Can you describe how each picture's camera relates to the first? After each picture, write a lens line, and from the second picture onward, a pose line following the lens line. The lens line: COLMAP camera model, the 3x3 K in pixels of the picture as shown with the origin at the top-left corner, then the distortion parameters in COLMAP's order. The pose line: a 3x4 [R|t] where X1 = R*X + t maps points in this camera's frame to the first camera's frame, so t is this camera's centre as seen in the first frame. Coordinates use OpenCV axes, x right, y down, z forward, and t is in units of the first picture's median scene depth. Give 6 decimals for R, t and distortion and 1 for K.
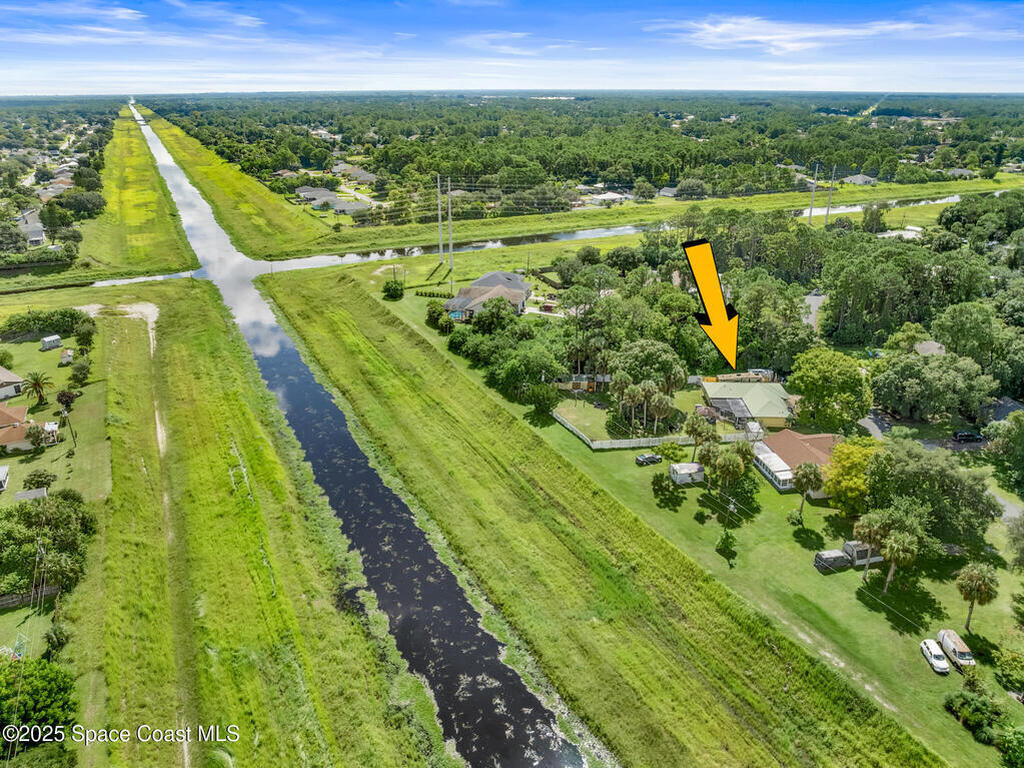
lens RADIAL K [[721.8, 0, 512.0], [0, 721.8, 384.0], [0, 0, 1]] dist [-0.045582, 0.010753]
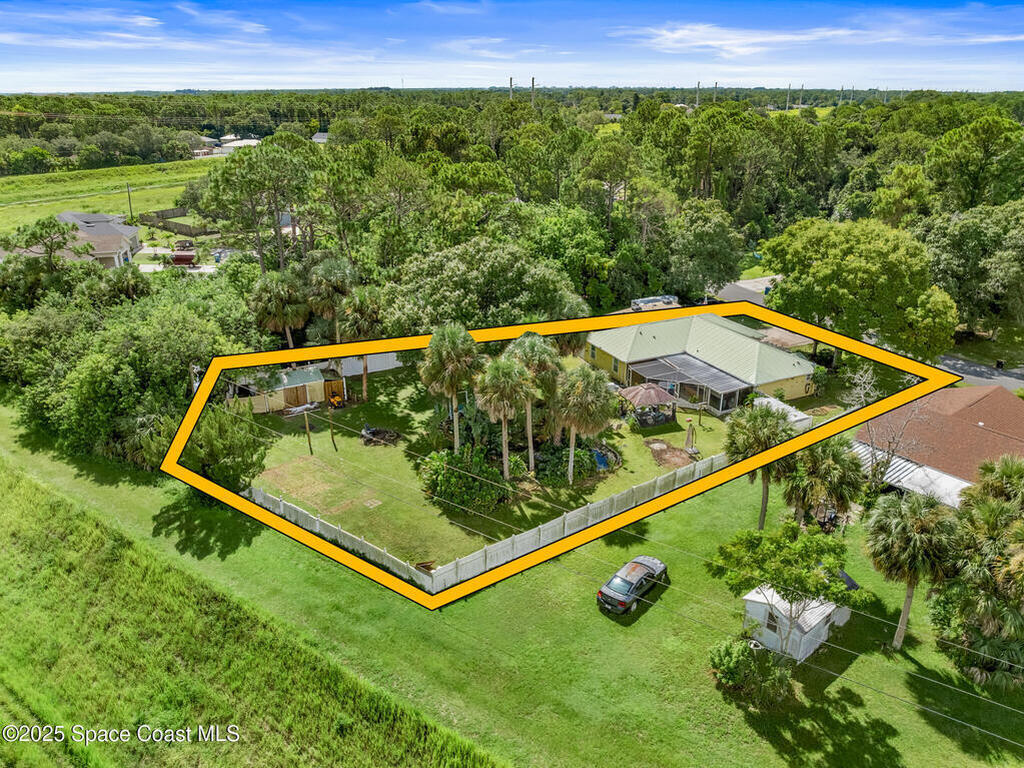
lens RADIAL K [[721.8, 0, 512.0], [0, 721.8, 384.0], [0, 0, 1]] dist [-0.045582, 0.010753]
pose [[0.880040, -0.179772, 0.439559, 0.025526], [0.181231, 0.982665, 0.039049, 0.002100], [-0.438959, 0.045297, 0.897364, 0.621742]]
